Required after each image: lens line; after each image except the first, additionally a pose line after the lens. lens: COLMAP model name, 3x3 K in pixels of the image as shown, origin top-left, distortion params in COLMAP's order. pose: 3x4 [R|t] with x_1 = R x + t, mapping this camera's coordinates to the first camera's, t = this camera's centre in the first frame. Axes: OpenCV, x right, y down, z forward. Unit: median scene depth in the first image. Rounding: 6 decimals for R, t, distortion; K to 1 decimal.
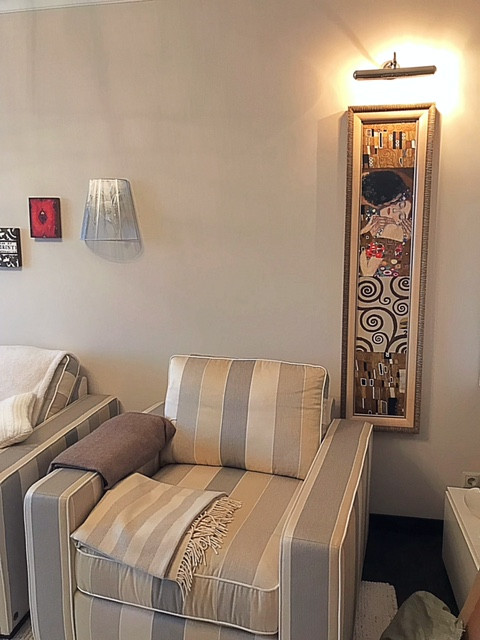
lens RADIAL K [[533.6, 0, 241.1], [0, 533.6, 308.8], [0, 0, 1]] dist [0.039660, -0.033844]
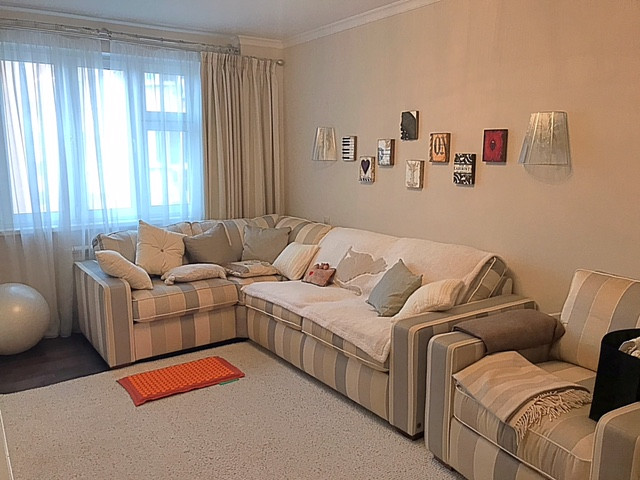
lens RADIAL K [[533.6, 0, 320.3], [0, 533.6, 241.1], [0, 0, 1]] dist [0.039660, -0.033844]
pose [[0.707741, 0.118501, -0.696463, 0.273757], [-0.107934, 0.992396, 0.059171, 0.022544], [0.698178, 0.033294, 0.715149, -0.183745]]
